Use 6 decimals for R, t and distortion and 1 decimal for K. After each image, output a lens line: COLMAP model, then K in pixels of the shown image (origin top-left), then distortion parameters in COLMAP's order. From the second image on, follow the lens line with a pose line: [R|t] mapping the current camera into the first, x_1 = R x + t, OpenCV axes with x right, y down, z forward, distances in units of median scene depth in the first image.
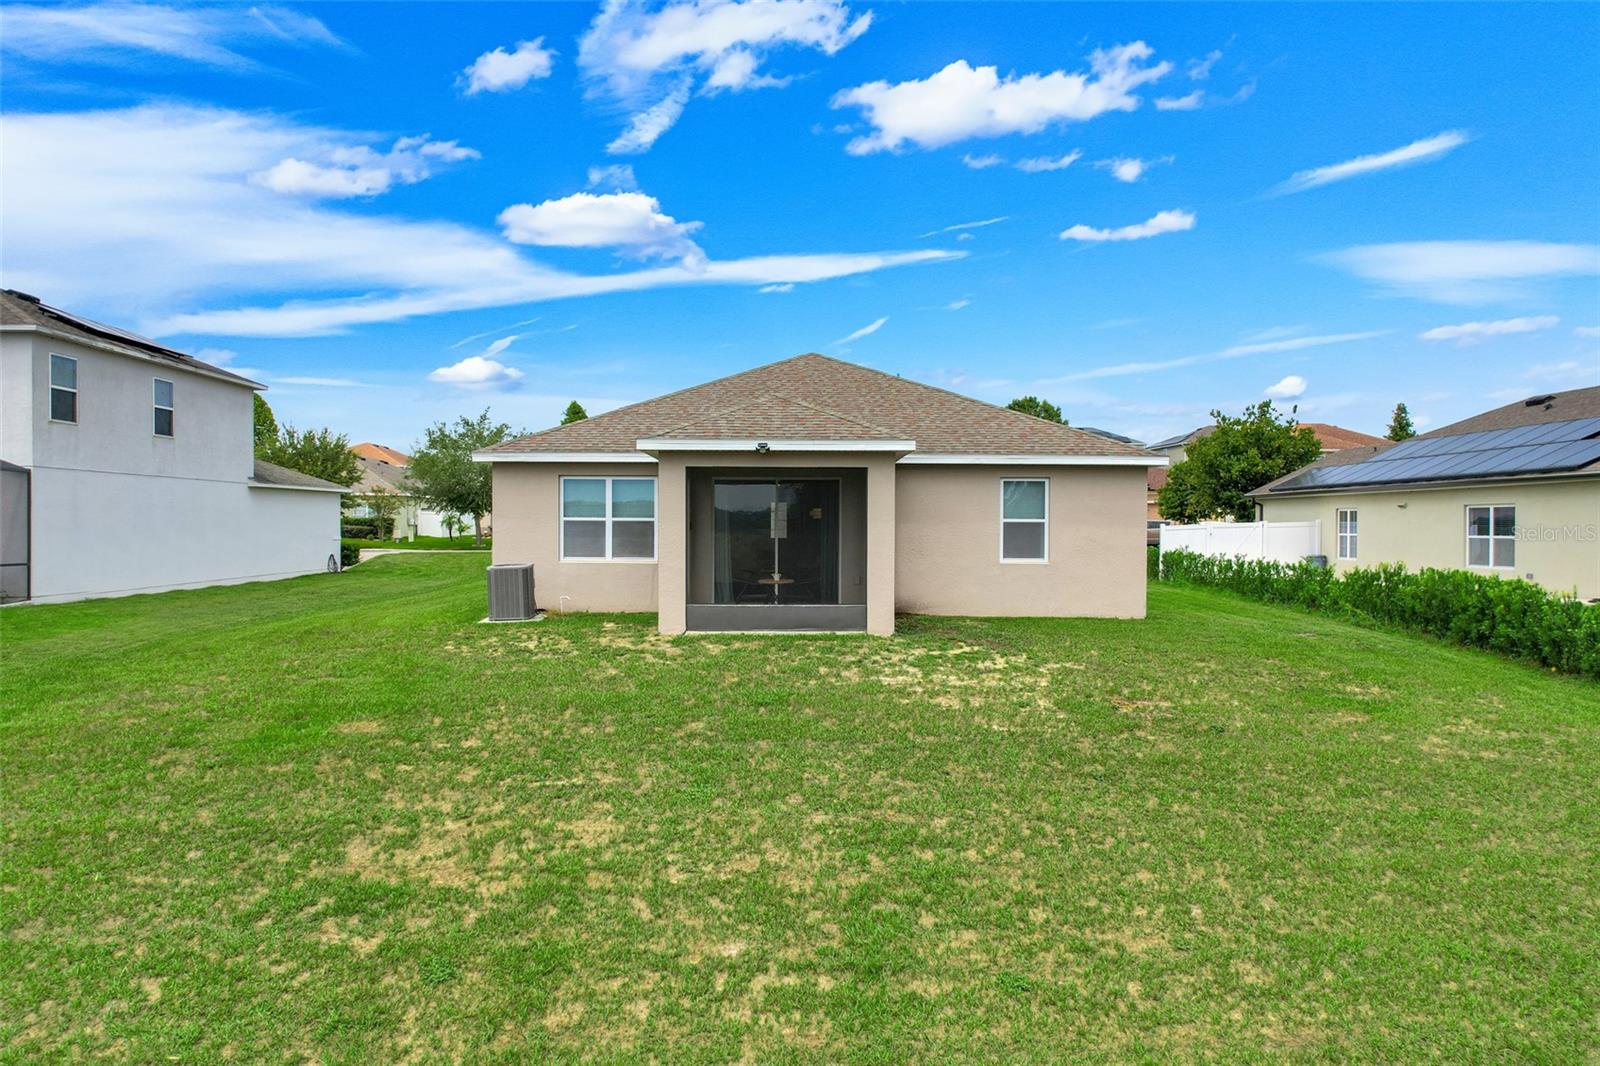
lens RADIAL K [[1037.4, 0, 800.0], [0, 1037.4, 533.0], [0, 0, 1]] dist [-0.080514, 0.076351]
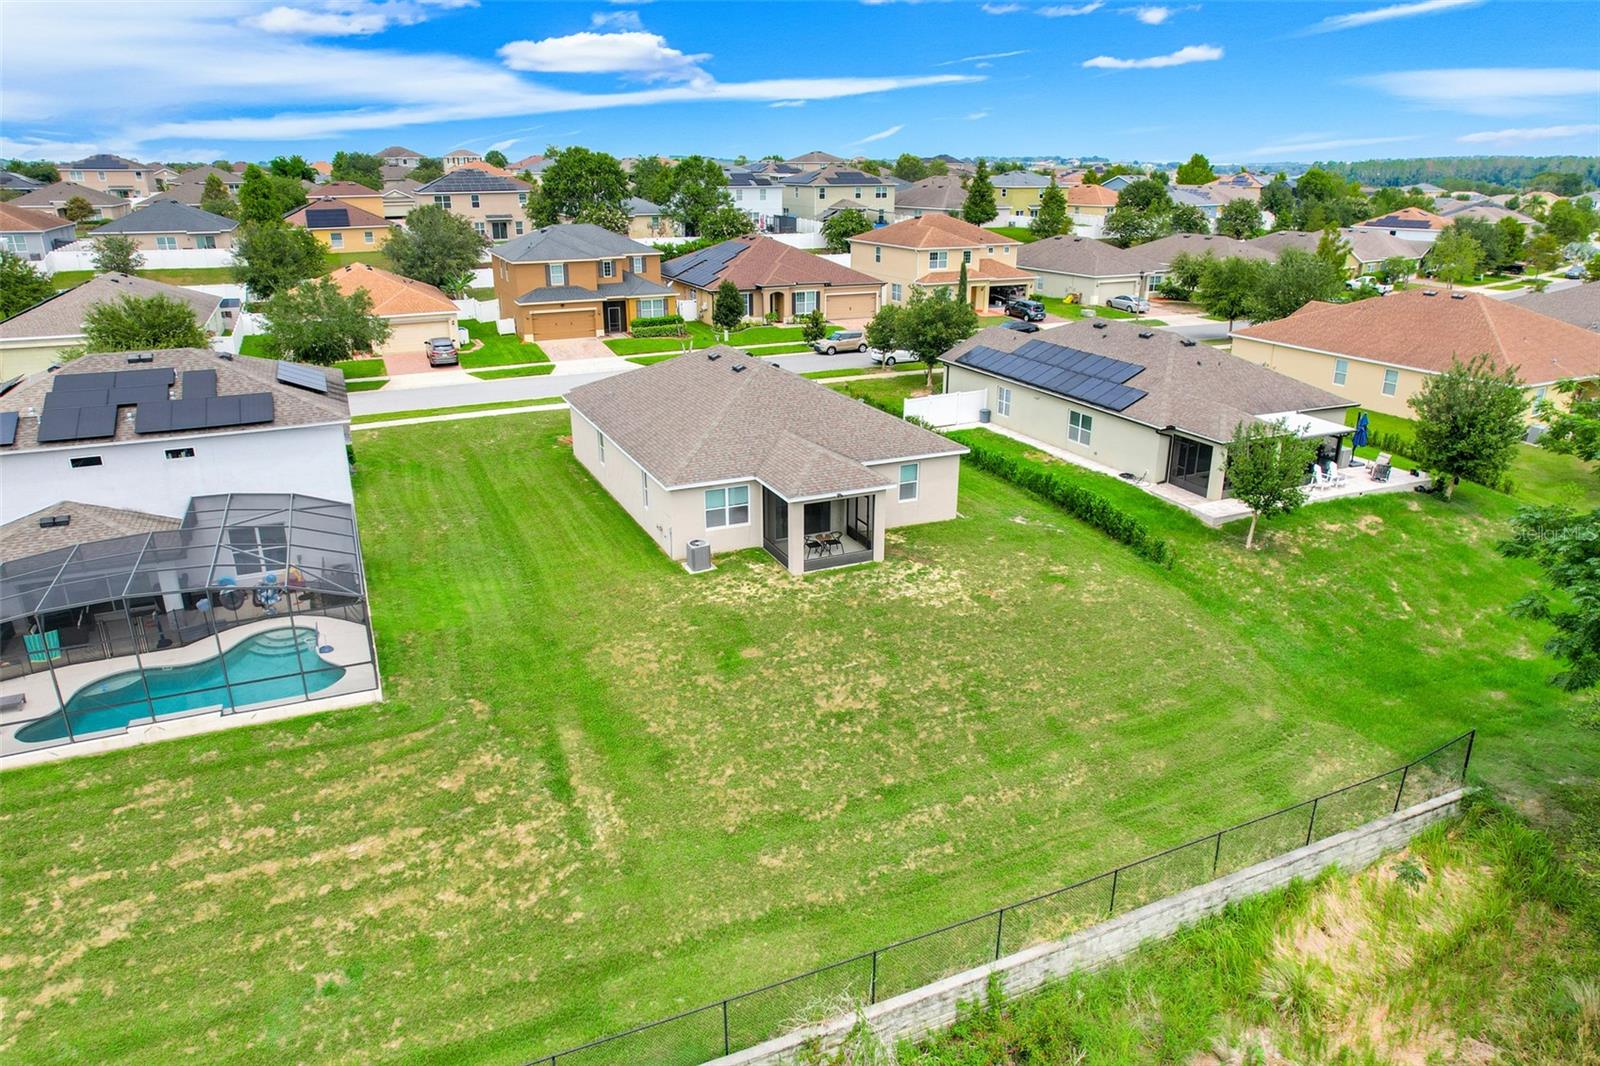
lens RADIAL K [[1037.4, 0, 800.0], [0, 1037.4, 533.0], [0, 0, 1]] dist [-0.080514, 0.076351]
pose [[0.919388, -0.132707, 0.370289, -1.288607], [0.004676, 0.944991, 0.327063, -0.994513], [-0.393323, -0.298967, 0.869434, -1.300174]]
